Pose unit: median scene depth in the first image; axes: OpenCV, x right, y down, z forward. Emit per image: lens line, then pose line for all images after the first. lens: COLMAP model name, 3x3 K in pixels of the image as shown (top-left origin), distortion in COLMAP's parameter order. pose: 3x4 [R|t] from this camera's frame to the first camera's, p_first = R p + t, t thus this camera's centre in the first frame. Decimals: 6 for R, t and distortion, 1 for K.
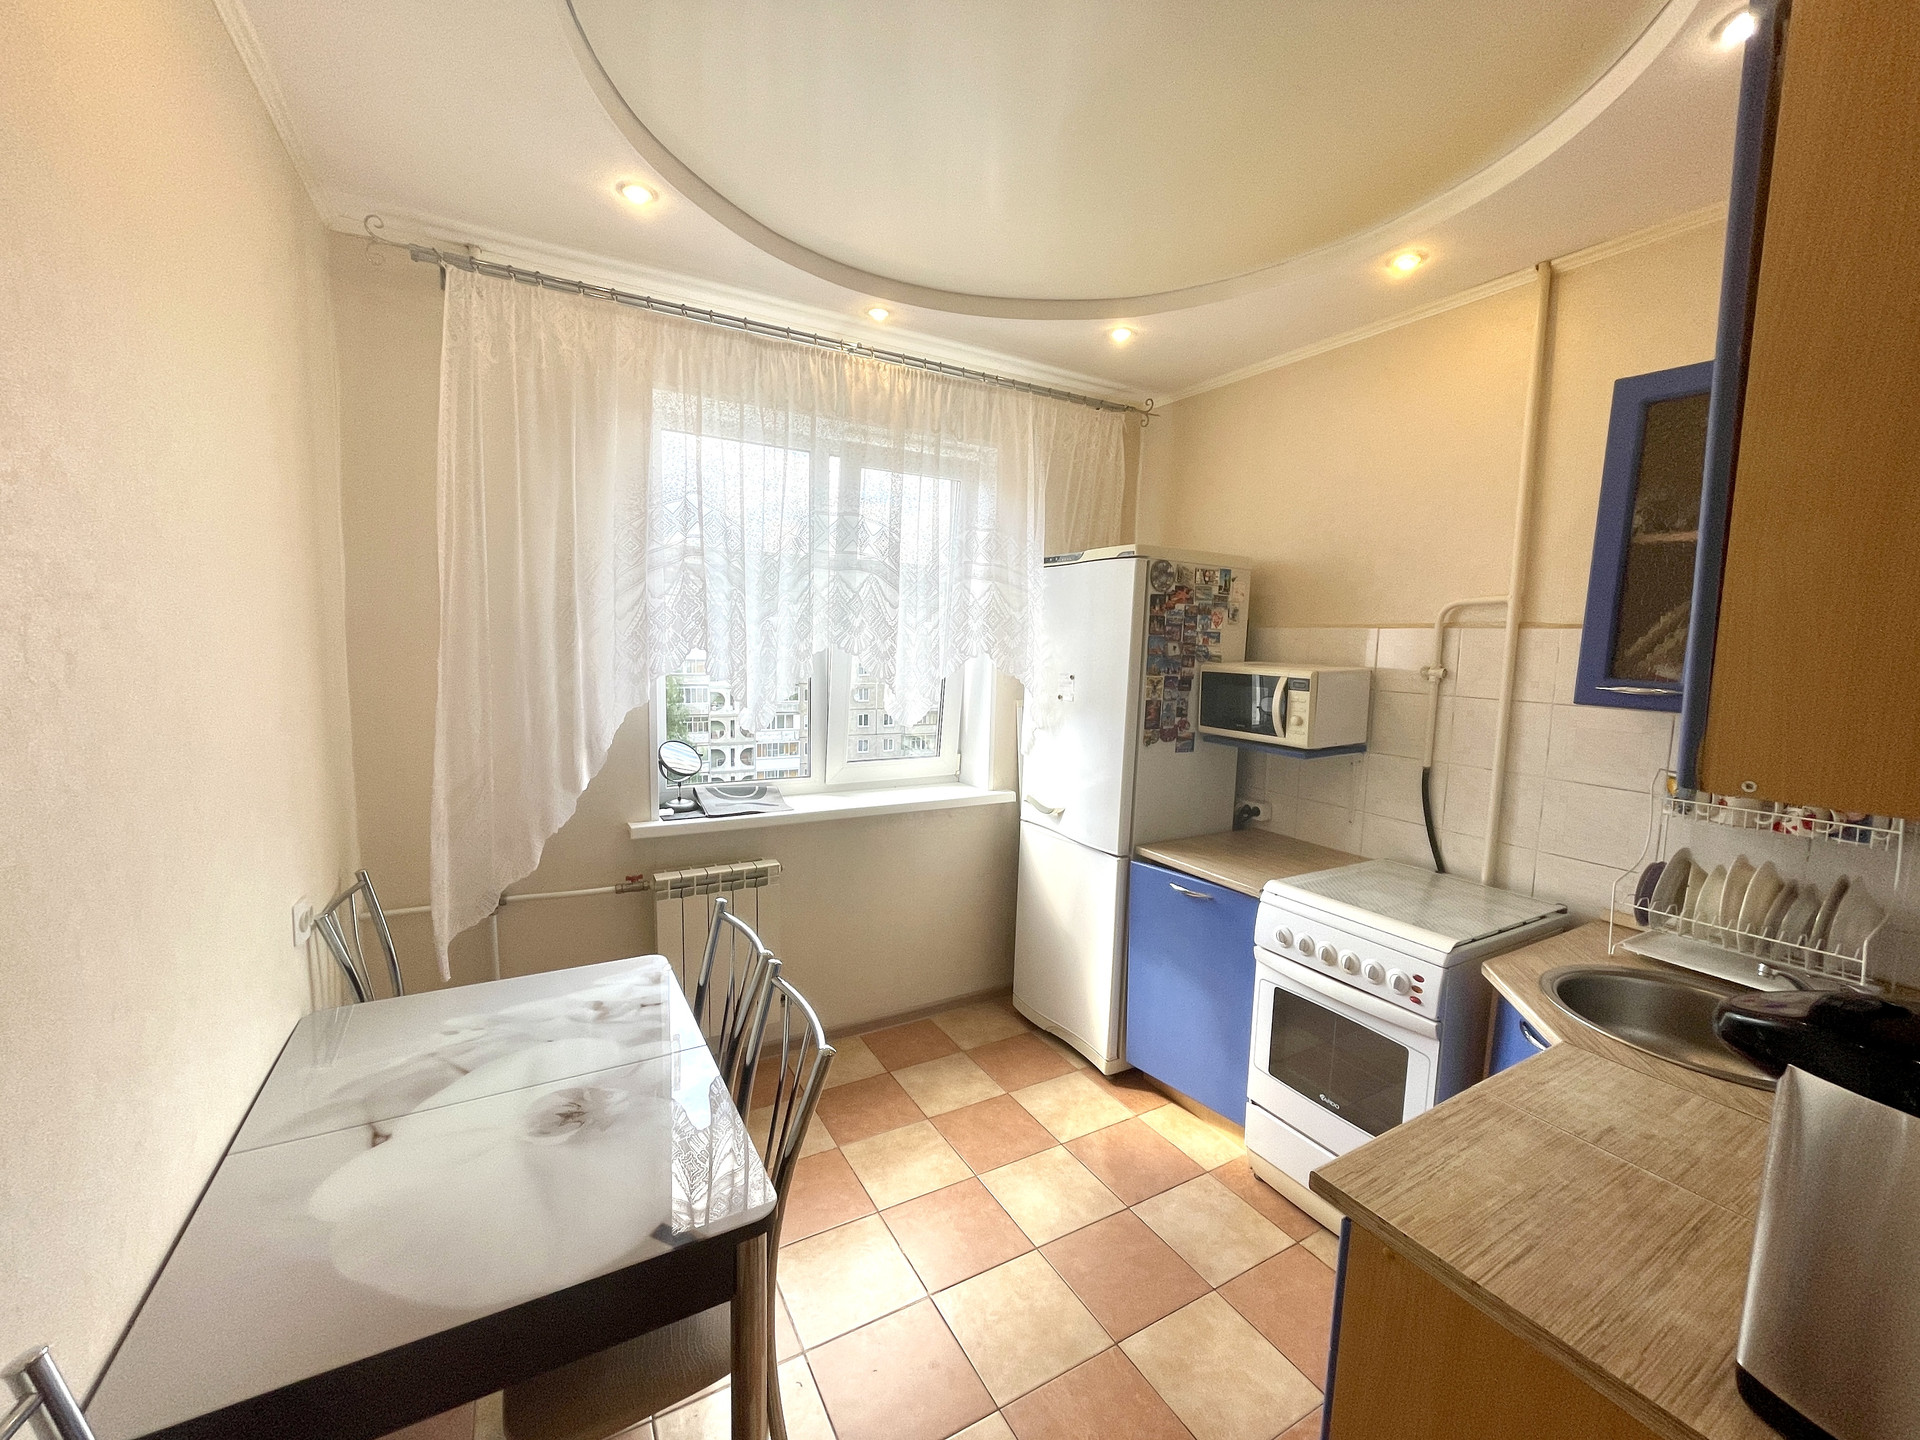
lens RADIAL K [[770.7, 0, 954.3], [0, 770.7, 717.4], [0, 0, 1]] dist [-0.020998, 0.007109]
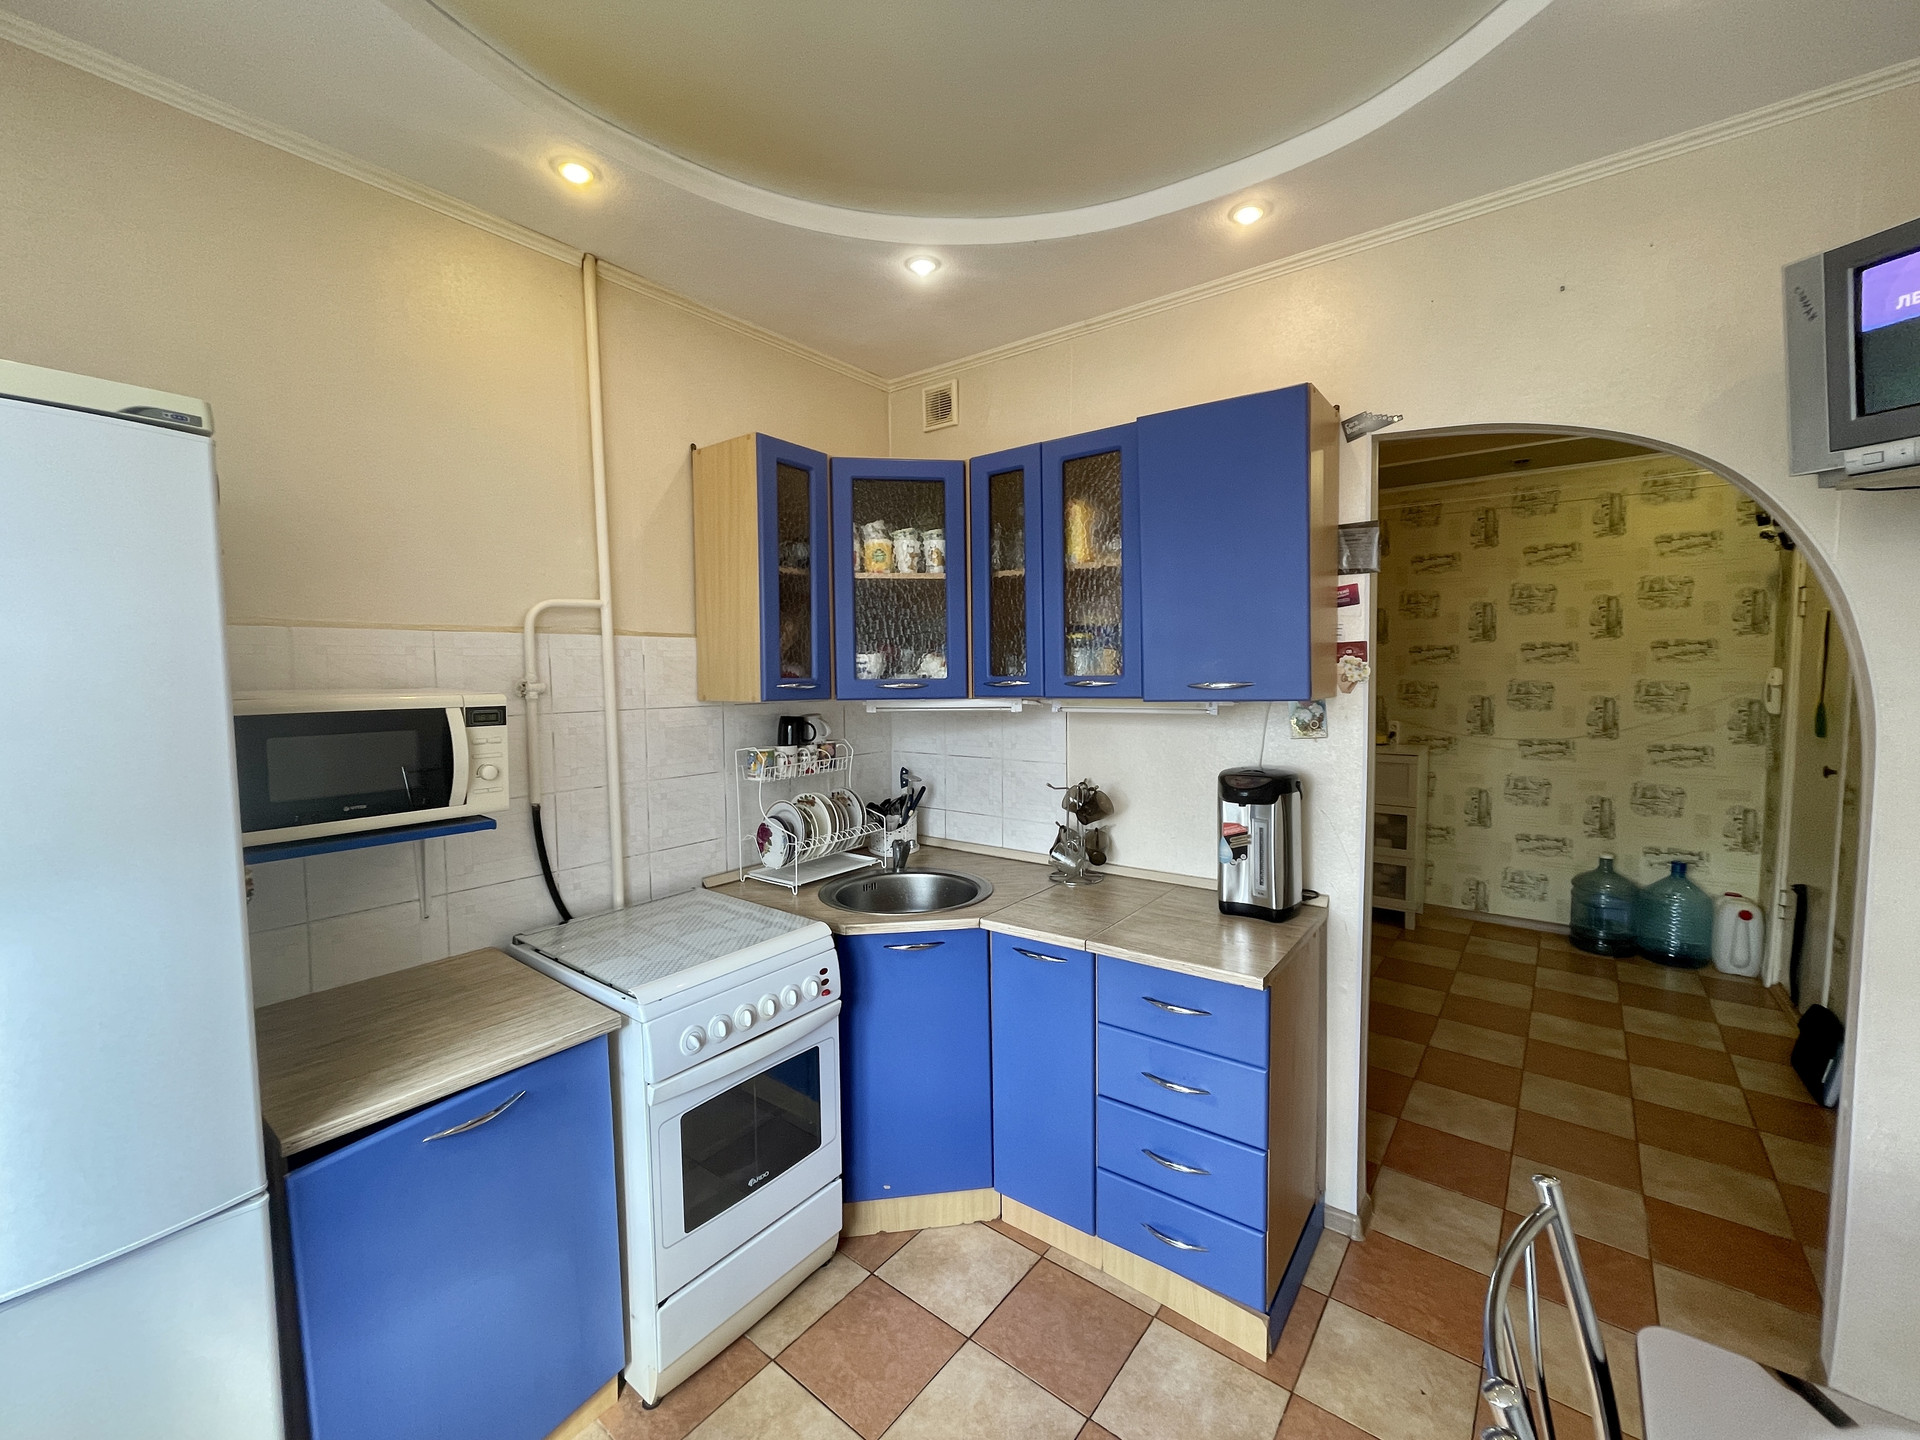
lens RADIAL K [[770.7, 0, 954.3], [0, 770.7, 717.4], [0, 0, 1]] dist [-0.020998, 0.007109]
pose [[-0.377956, -0.085714, 0.921847, -0.310045], [0.093972, 0.987011, 0.130301, -0.094193], [-0.921042, 0.135875, -0.364993, 0.910126]]
